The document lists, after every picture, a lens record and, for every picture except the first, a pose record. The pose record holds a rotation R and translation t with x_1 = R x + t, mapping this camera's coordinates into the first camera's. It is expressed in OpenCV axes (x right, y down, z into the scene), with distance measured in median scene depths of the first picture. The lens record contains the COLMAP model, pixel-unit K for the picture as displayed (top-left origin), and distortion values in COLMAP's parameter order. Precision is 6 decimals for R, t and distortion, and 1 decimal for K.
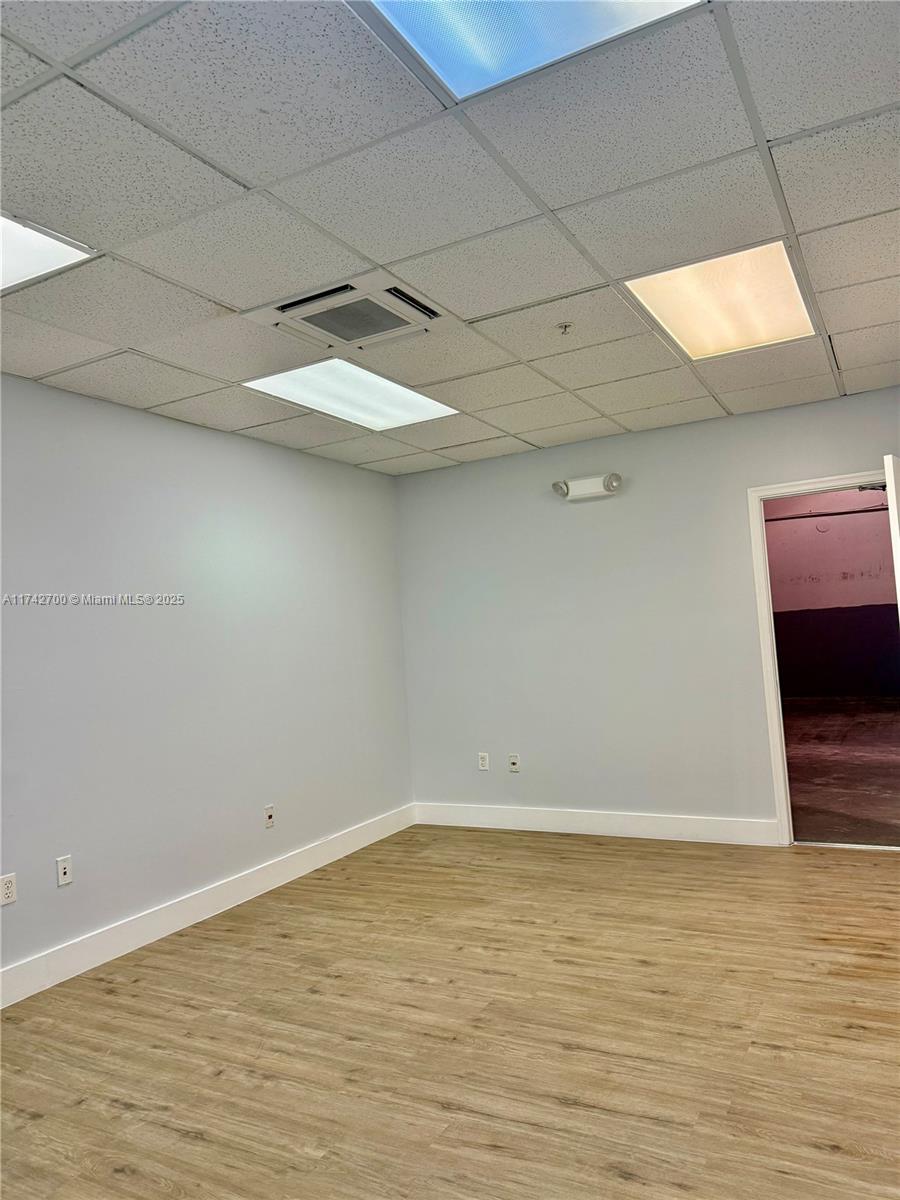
lens RADIAL K [[850.0, 0, 450.0], [0, 850.0, 600.0], [0, 0, 1]] dist [0.039306, -0.079288]
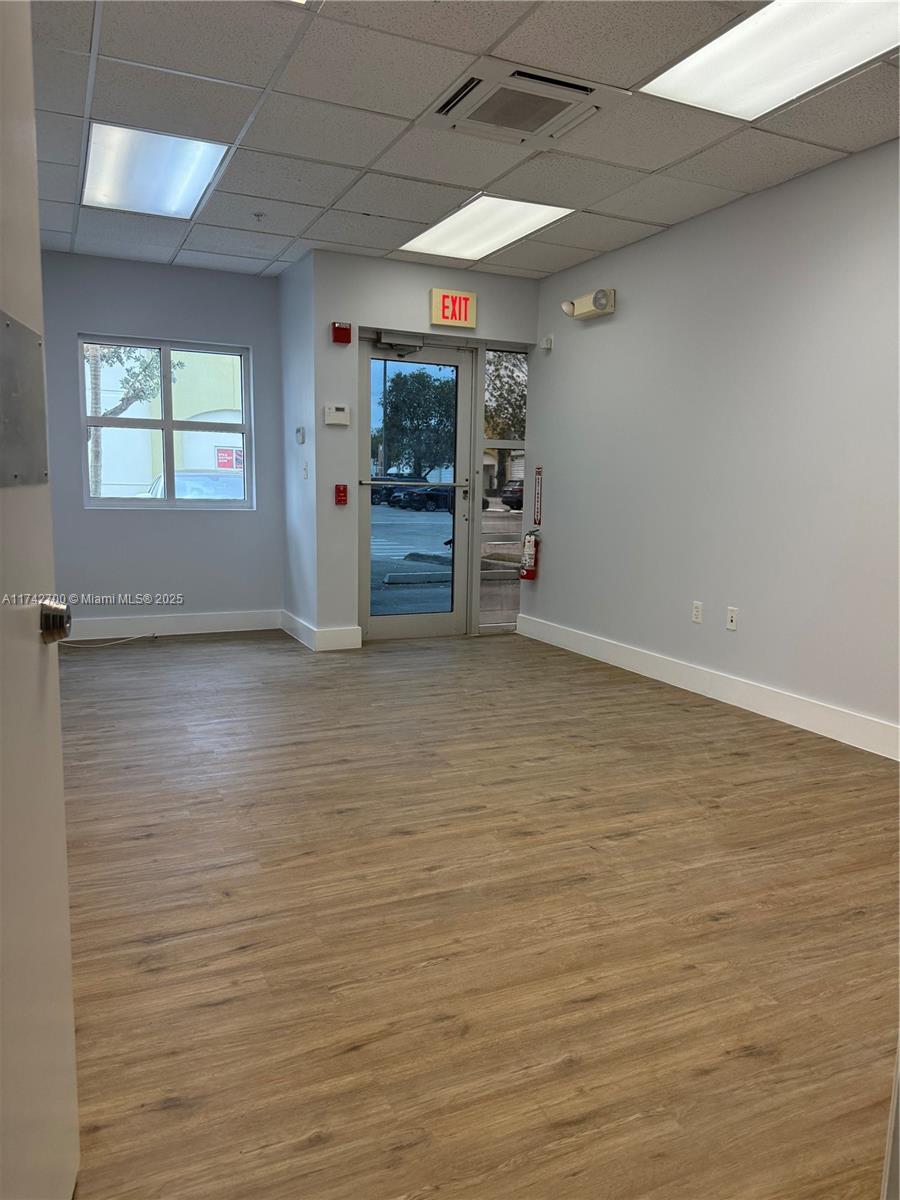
lens RADIAL K [[850.0, 0, 450.0], [0, 850.0, 600.0], [0, 0, 1]] dist [0.039306, -0.079288]
pose [[-0.597759, 0.163890, -0.784745, 0.758297], [0.053298, 0.984839, 0.165080, 0.065128], [0.799902, 0.056853, -0.597431, 1.415987]]
